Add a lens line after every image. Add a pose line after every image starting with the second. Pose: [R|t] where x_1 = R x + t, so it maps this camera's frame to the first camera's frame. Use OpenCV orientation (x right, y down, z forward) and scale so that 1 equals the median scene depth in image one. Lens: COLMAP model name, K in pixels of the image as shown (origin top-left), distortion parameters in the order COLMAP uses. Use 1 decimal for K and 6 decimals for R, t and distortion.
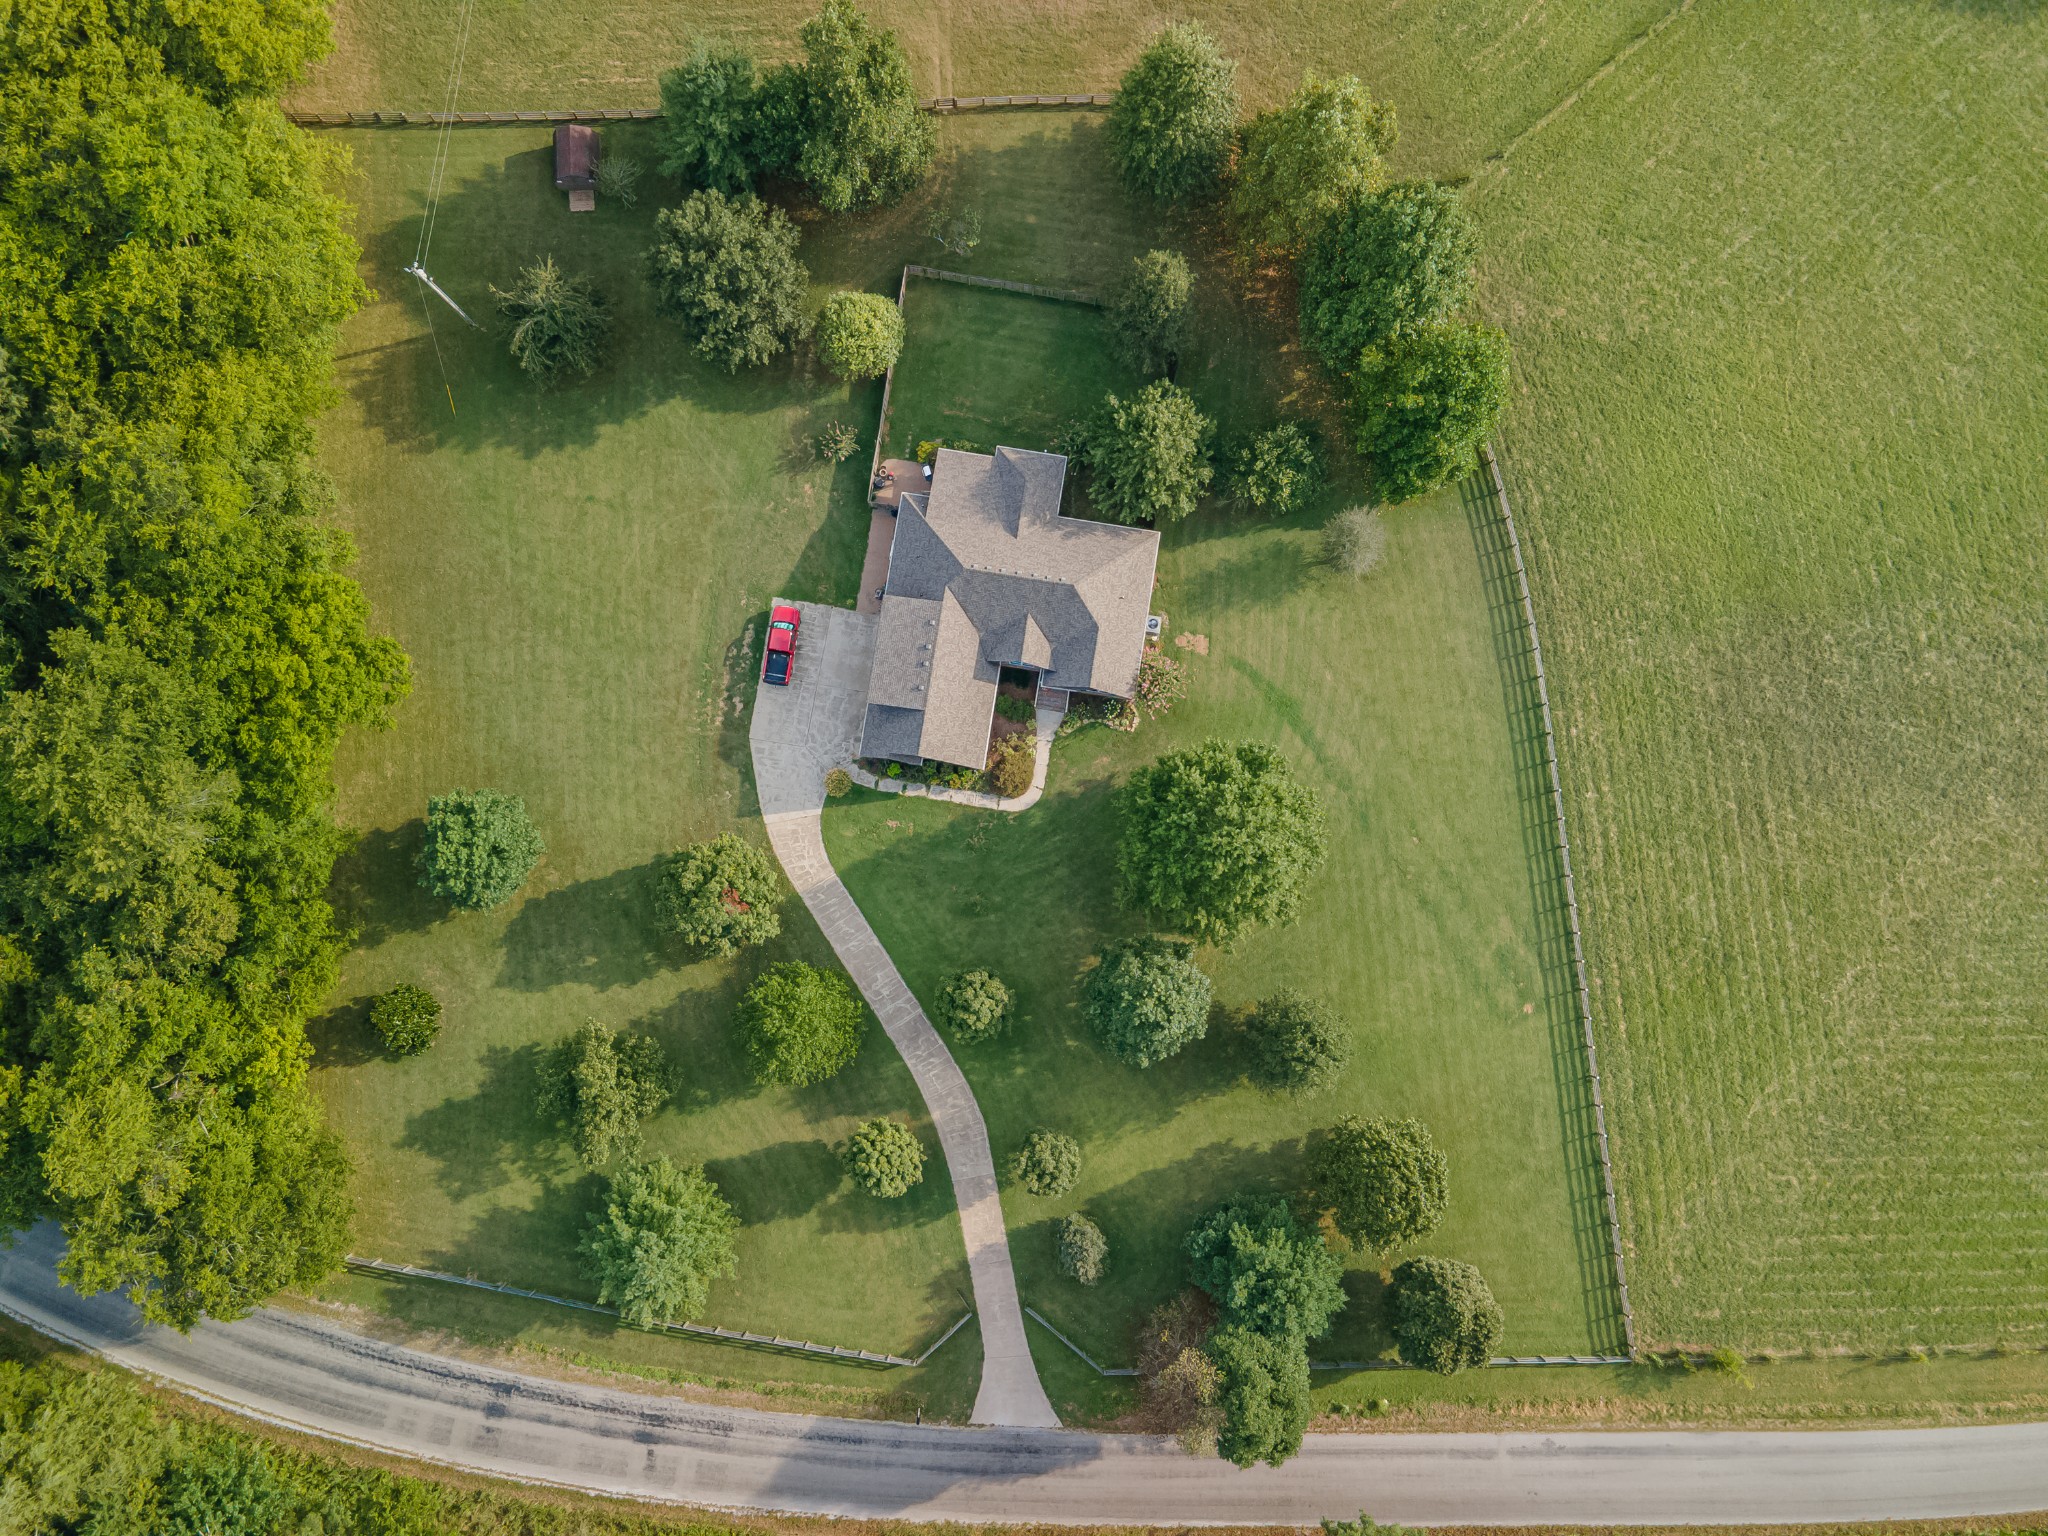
lens RADIAL K [[1489.0, 0, 1015.3], [0, 1489.0, 769.6], [0, 0, 1]] dist [0.019726, 0.027906]
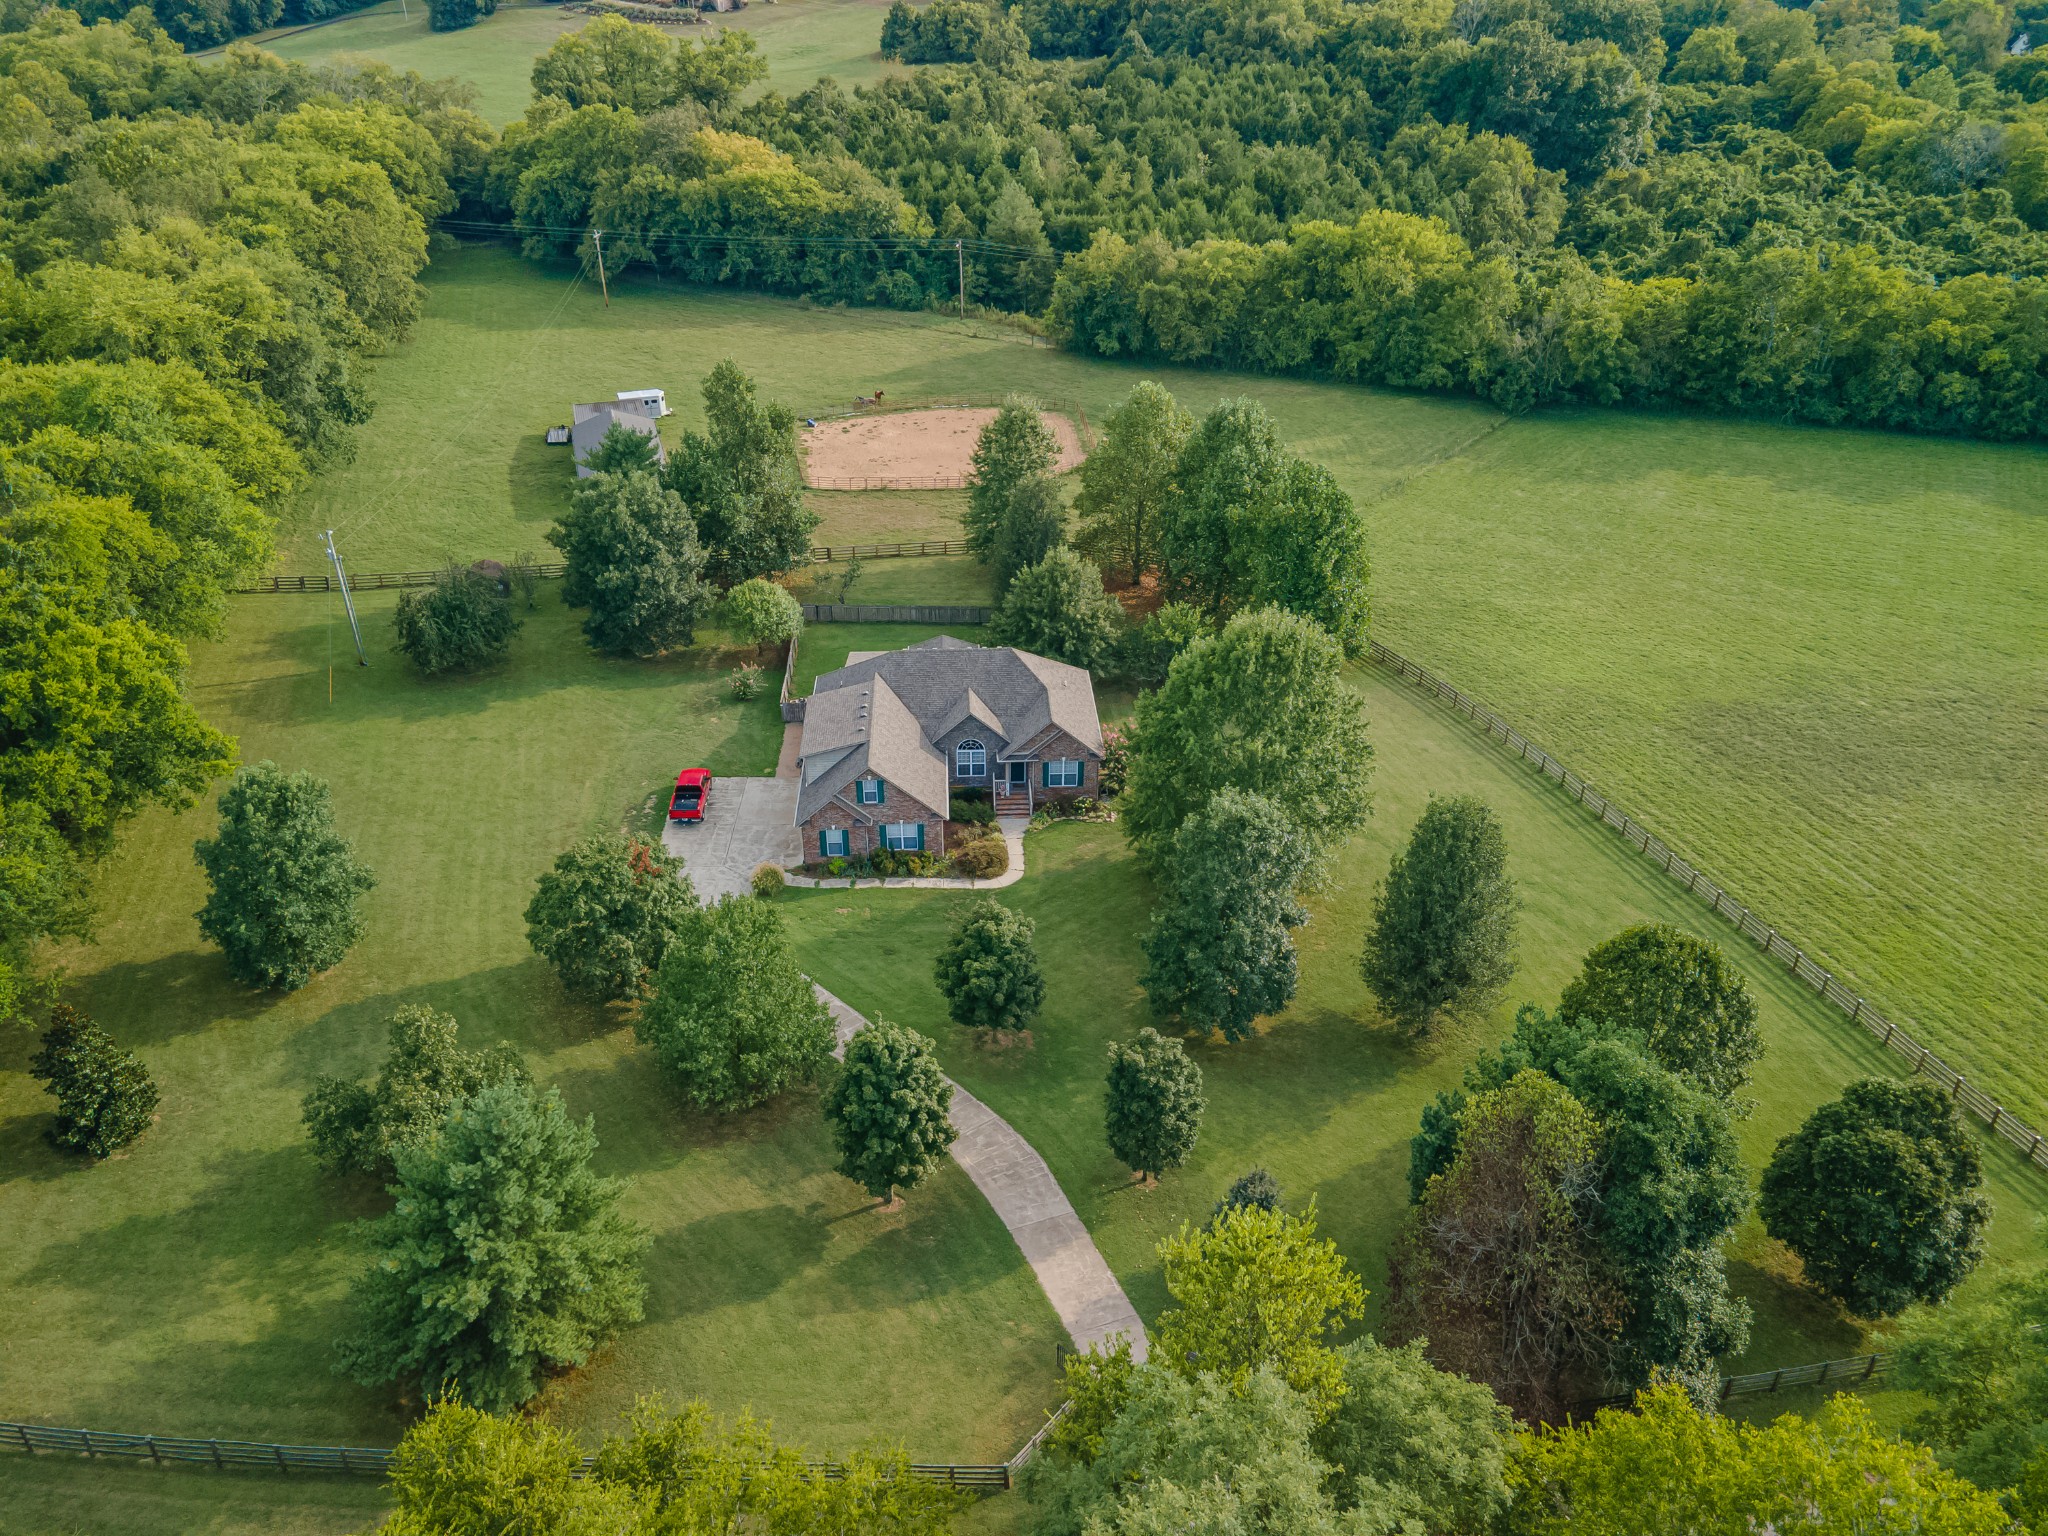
lens RADIAL K [[1489.0, 0, 1008.3], [0, 1489.0, 777.1], [0, 0, 1]] dist [0.019726, 0.027906]
pose [[0.980620, -0.097242, 0.170085, -0.125252], [0.195083, 0.564829, -0.801818, 0.645778], [-0.018099, 0.819459, 0.572852, 0.504937]]
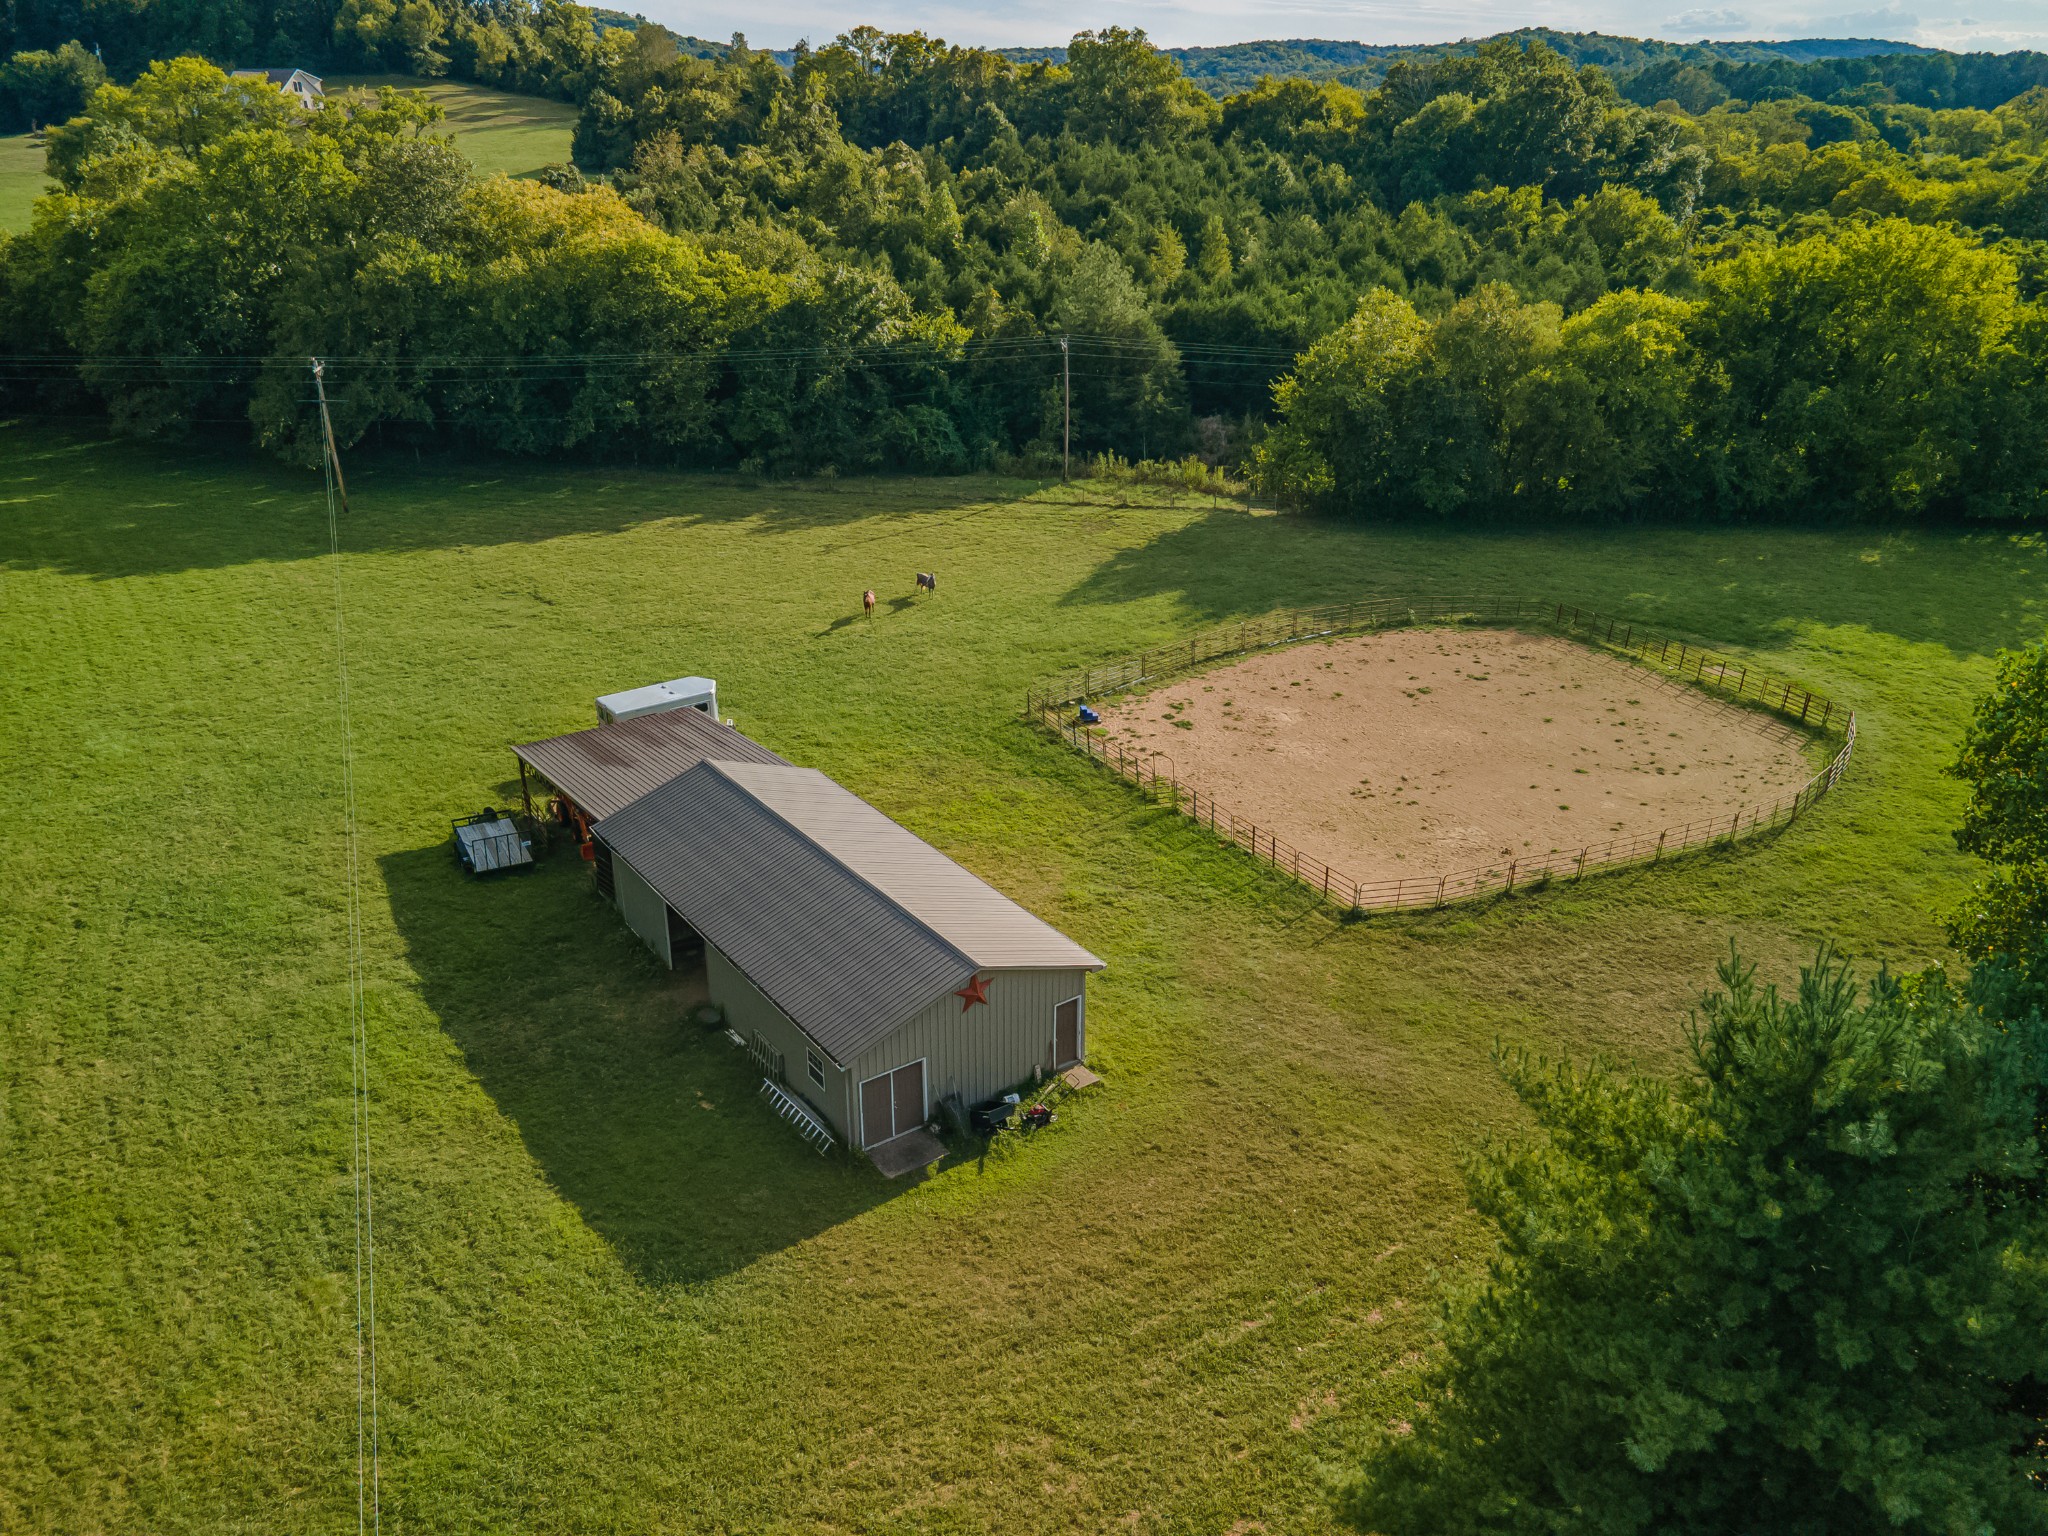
lens RADIAL K [[1489.0, 0, 1016.5], [0, 1489.0, 788.6], [0, 0, 1]] dist [0.019726, 0.027906]
pose [[0.863512, -0.204183, 0.461147, -0.357643], [0.502861, 0.418312, -0.756404, -0.363123], [-0.038458, 0.885056, 0.463893, 0.827783]]
